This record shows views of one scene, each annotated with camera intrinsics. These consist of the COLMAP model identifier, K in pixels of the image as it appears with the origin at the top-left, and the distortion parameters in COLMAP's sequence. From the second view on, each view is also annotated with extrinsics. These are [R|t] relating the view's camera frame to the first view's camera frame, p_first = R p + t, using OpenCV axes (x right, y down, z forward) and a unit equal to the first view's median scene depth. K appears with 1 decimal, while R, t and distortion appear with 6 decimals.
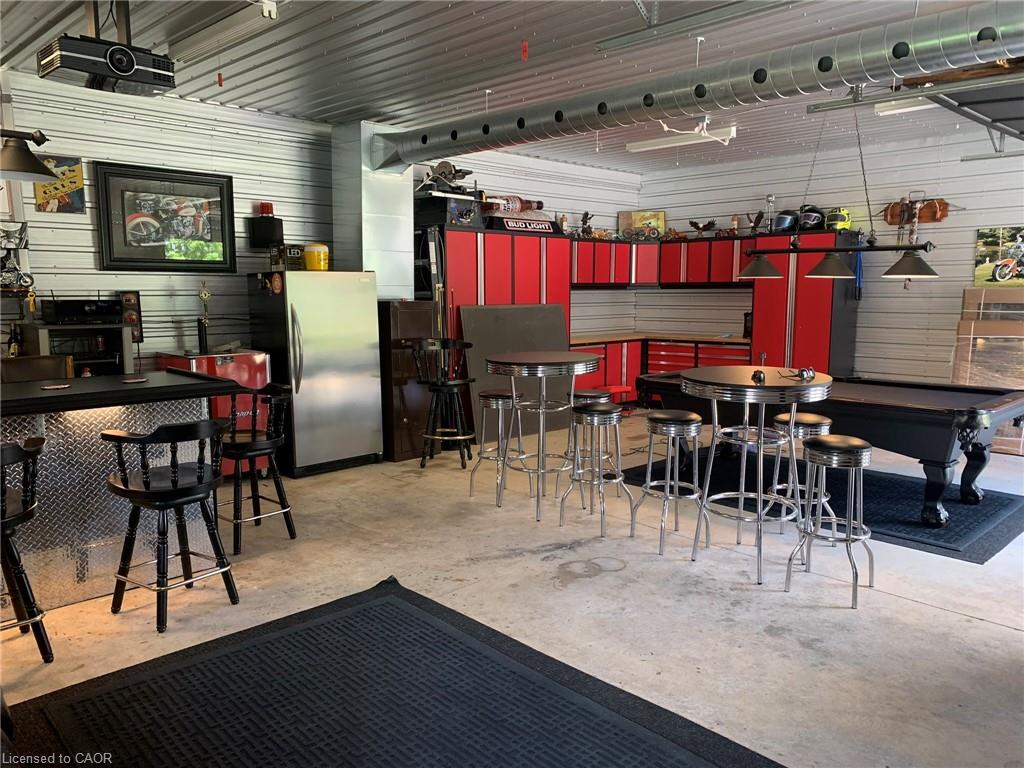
lens RADIAL K [[782.5, 0, 509.6], [0, 782.5, 401.3], [0, 0, 1]] dist [0.000421, 0.000551]
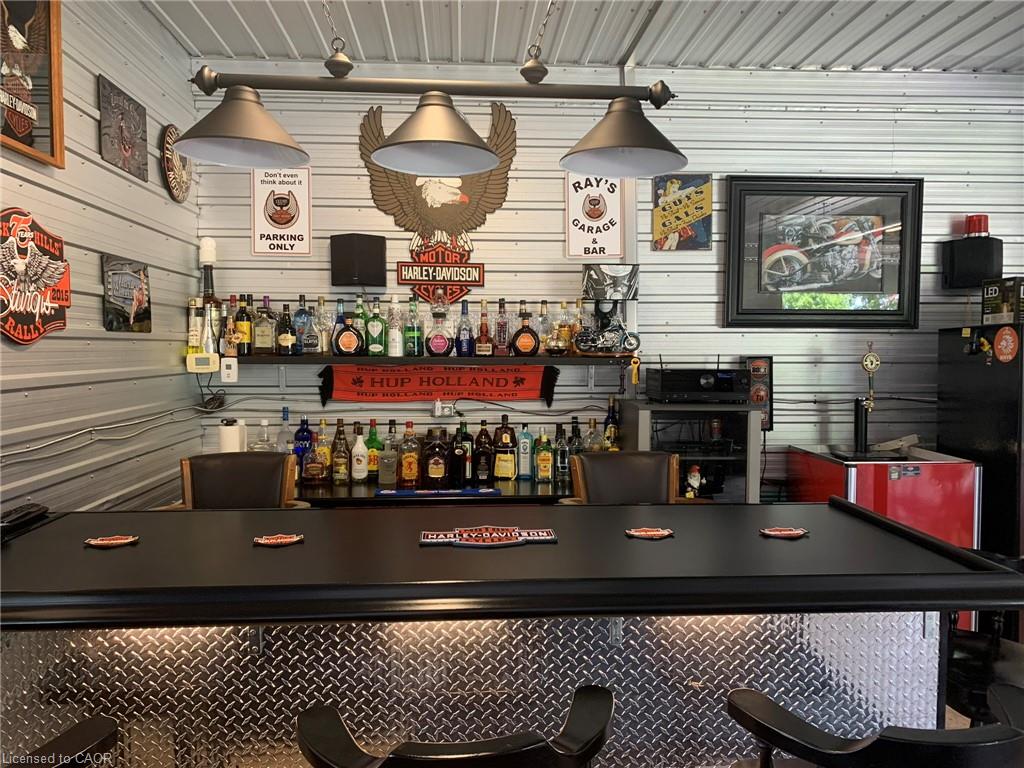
lens RADIAL K [[782.5, 0, 509.6], [0, 782.5, 401.3], [0, 0, 1]] dist [0.000421, 0.000551]
pose [[0.751799, 0.044544, -0.657886, -0.195992], [-0.093226, 0.994874, -0.039173, -0.053787], [0.652768, 0.090782, 0.752098, 0.340816]]
